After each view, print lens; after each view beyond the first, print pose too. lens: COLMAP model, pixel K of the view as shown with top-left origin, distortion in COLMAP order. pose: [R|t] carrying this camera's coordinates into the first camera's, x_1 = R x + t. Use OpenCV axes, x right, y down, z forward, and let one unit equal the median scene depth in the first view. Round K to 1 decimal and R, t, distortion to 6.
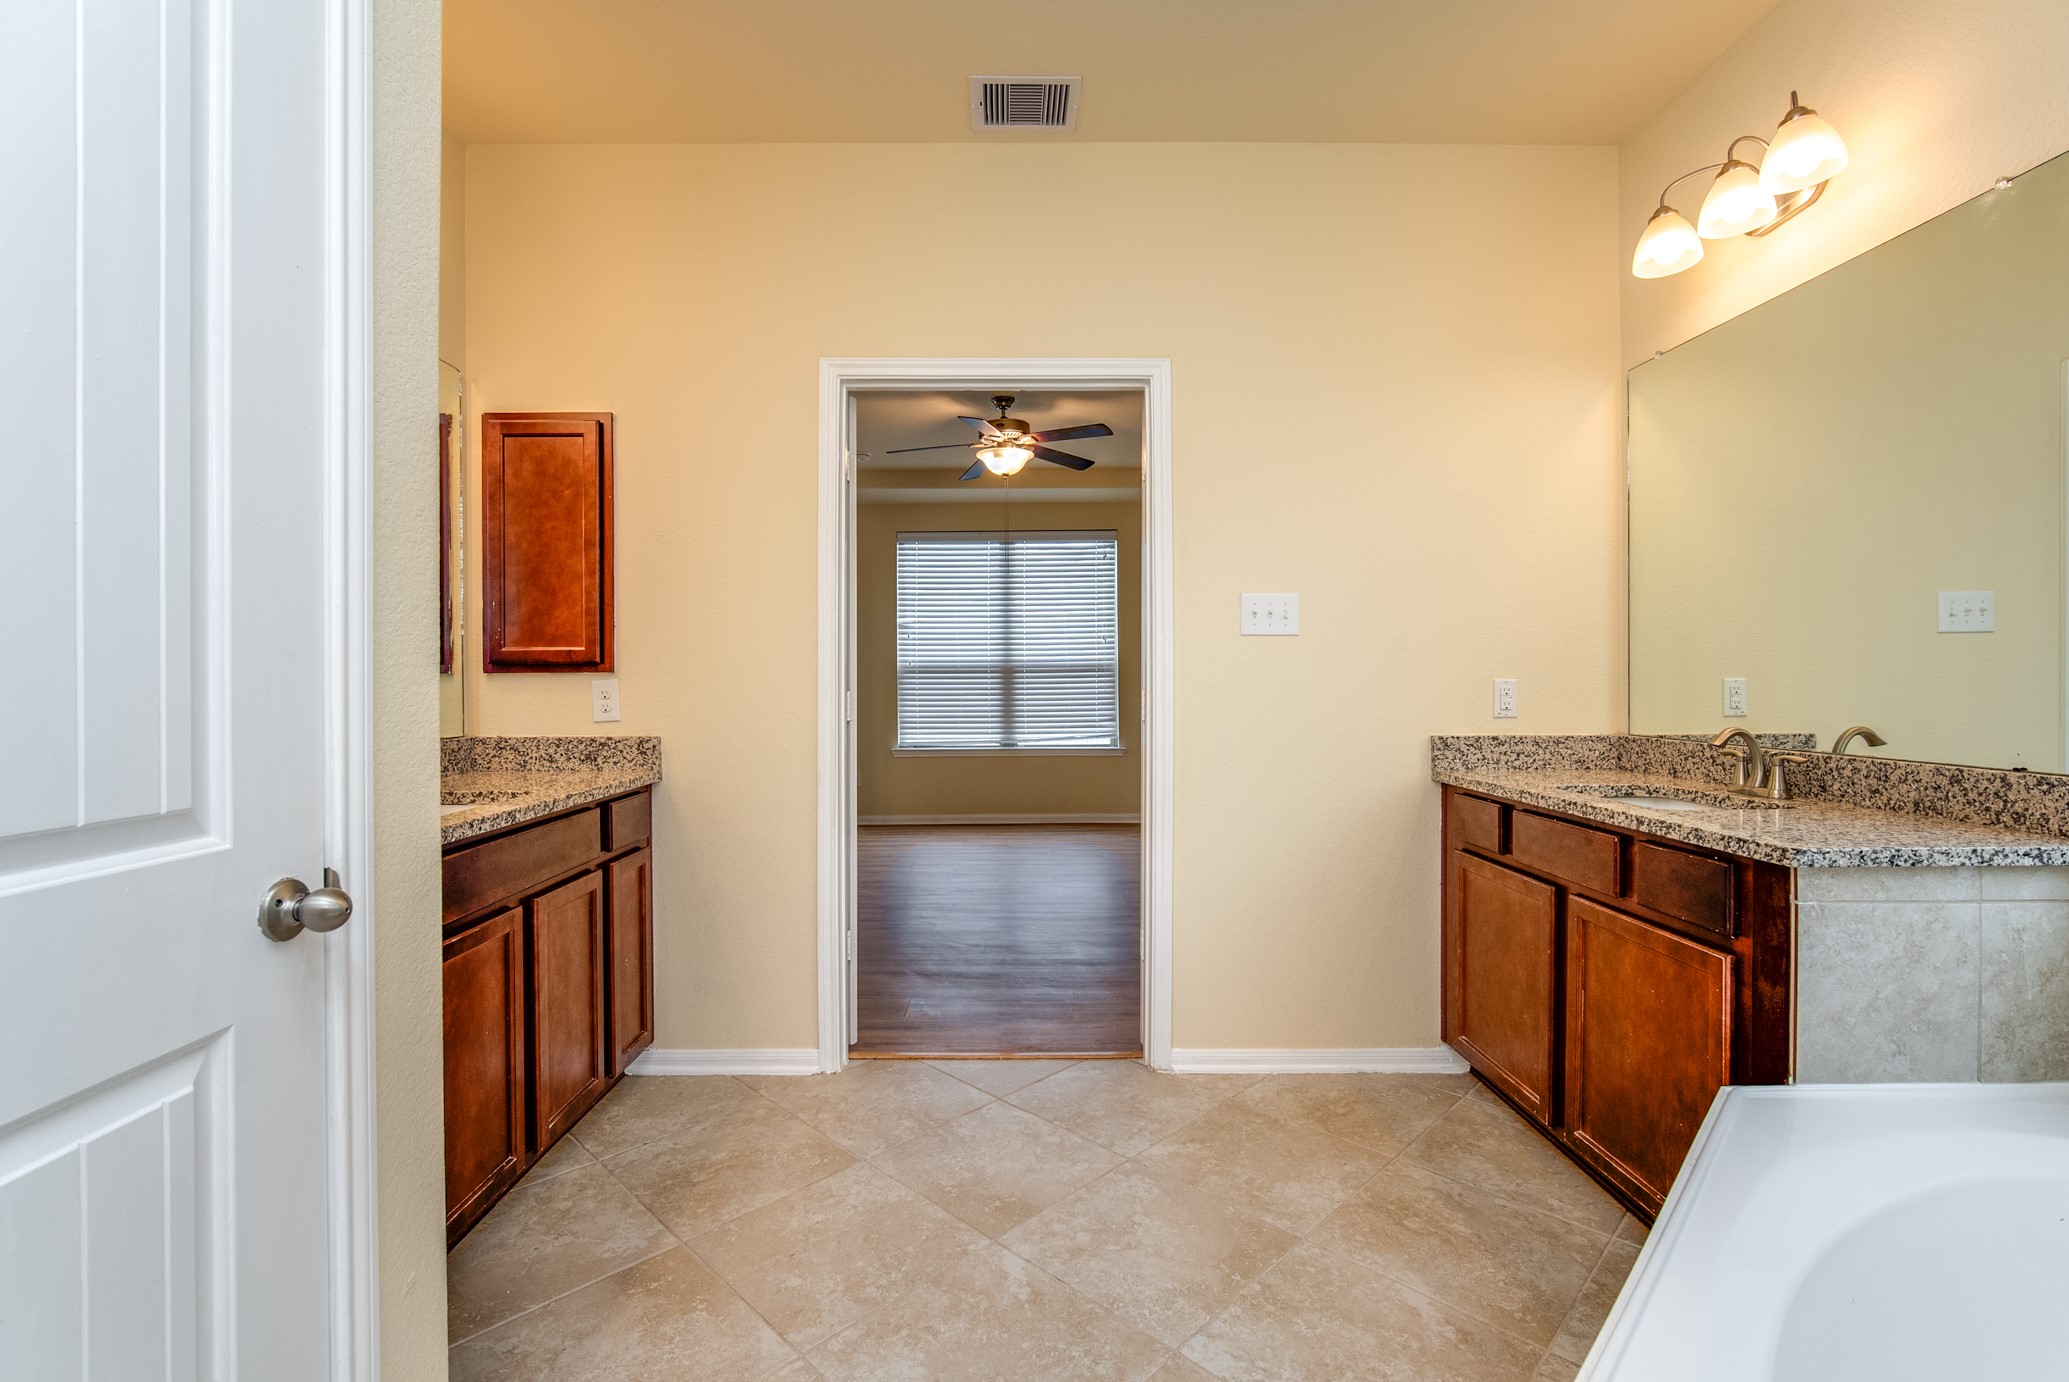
lens RADIAL K [[917.9, 0, 1030.9], [0, 917.9, 685.5], [0, 0, 1]] dist [-0.010885, 0.000275]
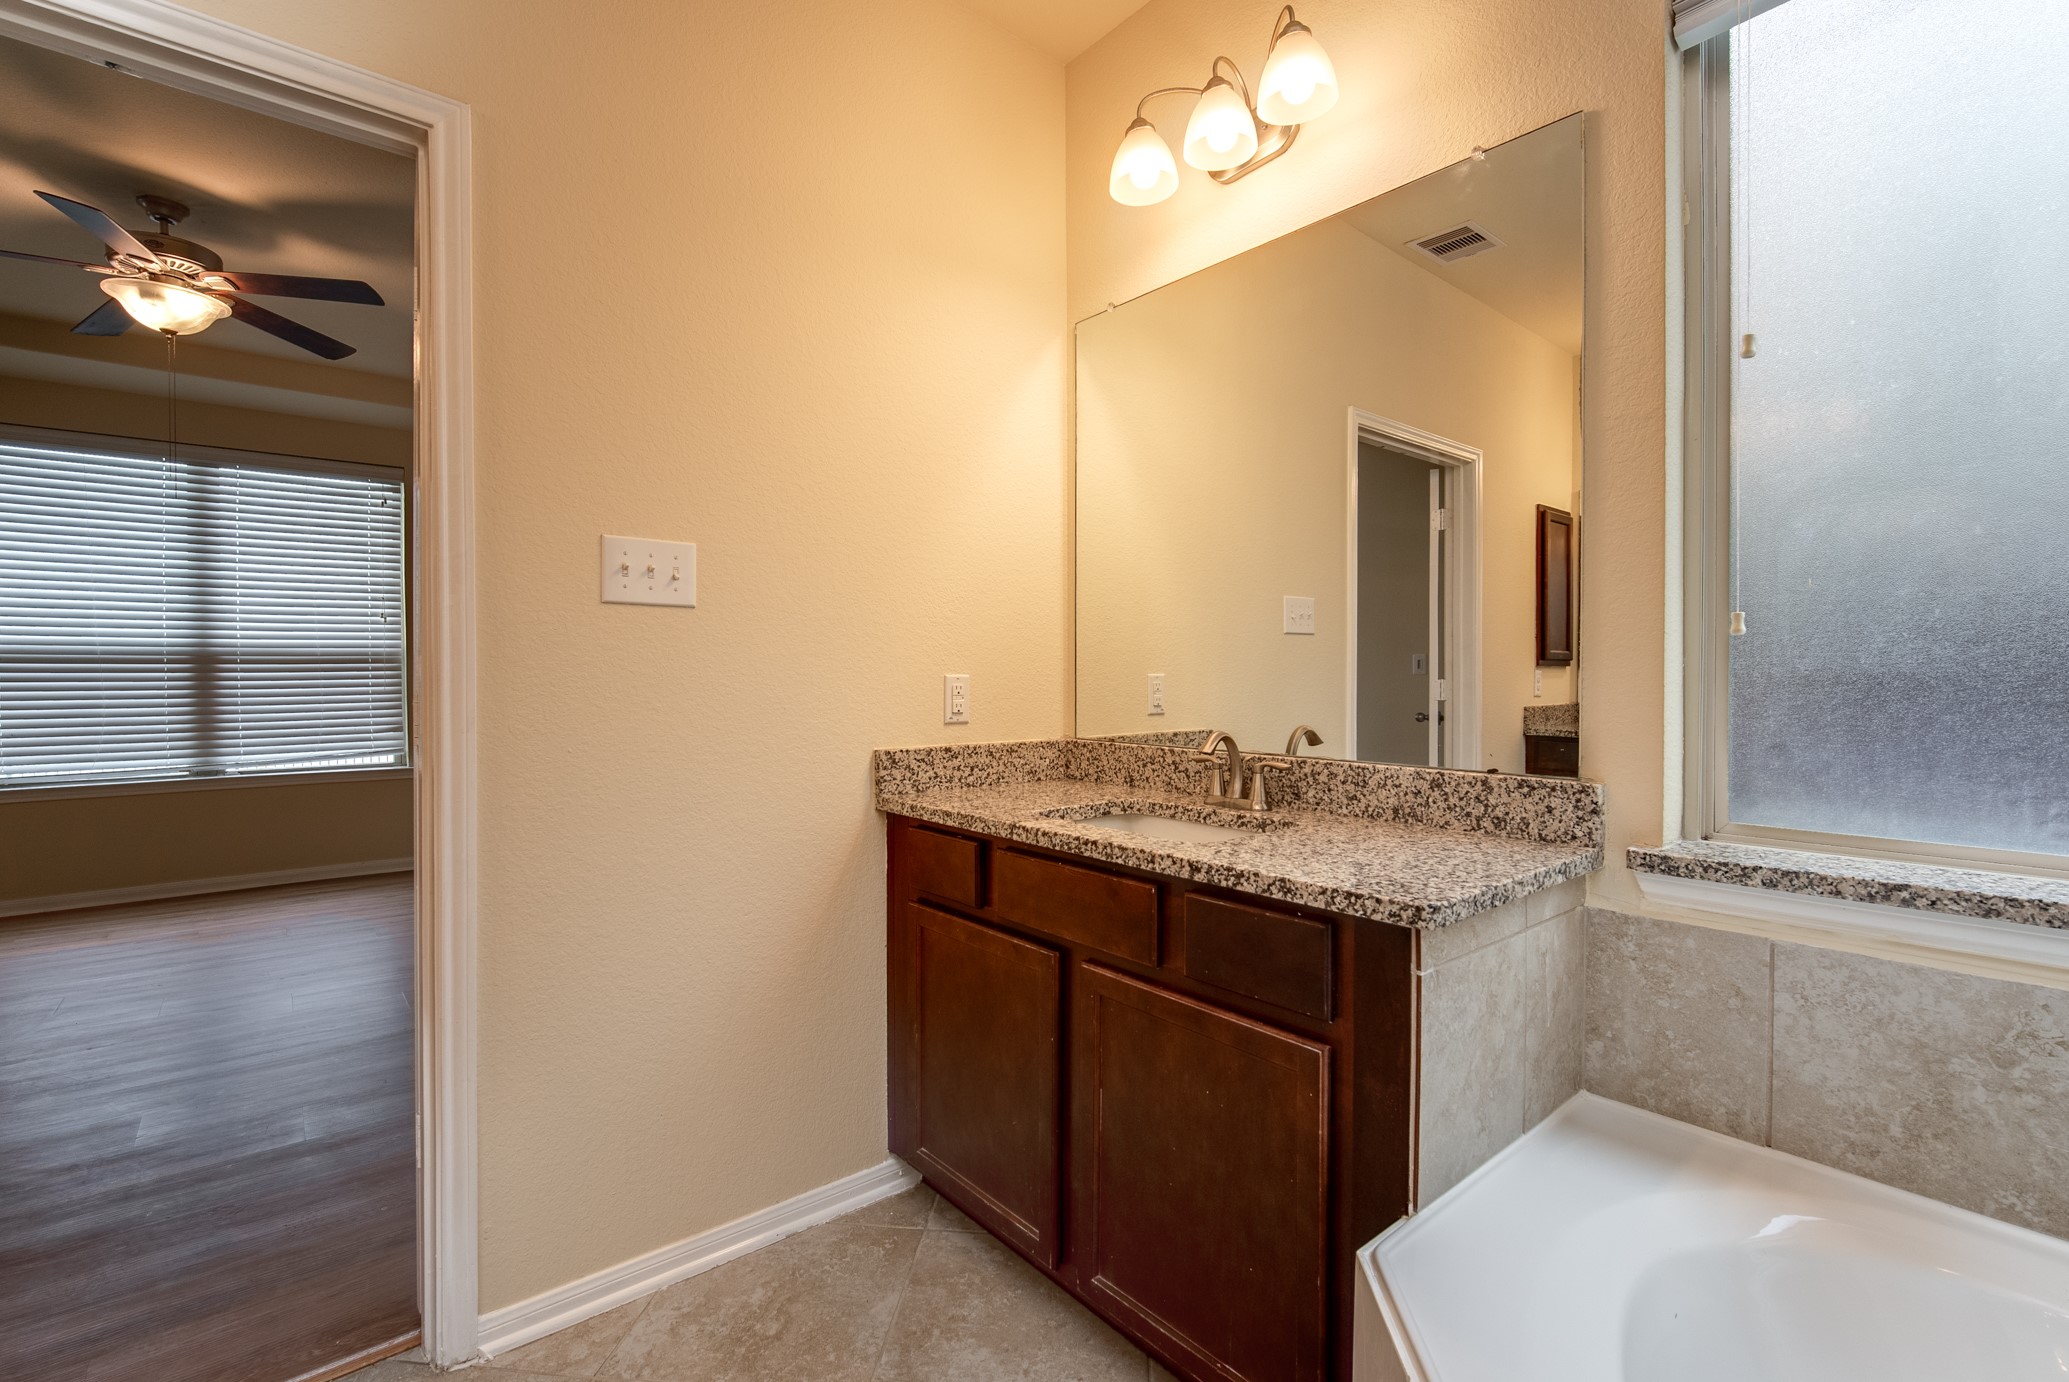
lens RADIAL K [[917.9, 0, 1030.9], [0, 917.9, 685.5], [0, 0, 1]] dist [-0.010885, 0.000275]
pose [[0.776712, -0.004699, 0.629838, 0.074479], [0.001332, 0.999982, 0.005818, -0.002553], [-0.629854, -0.003680, 0.776704, 0.390151]]
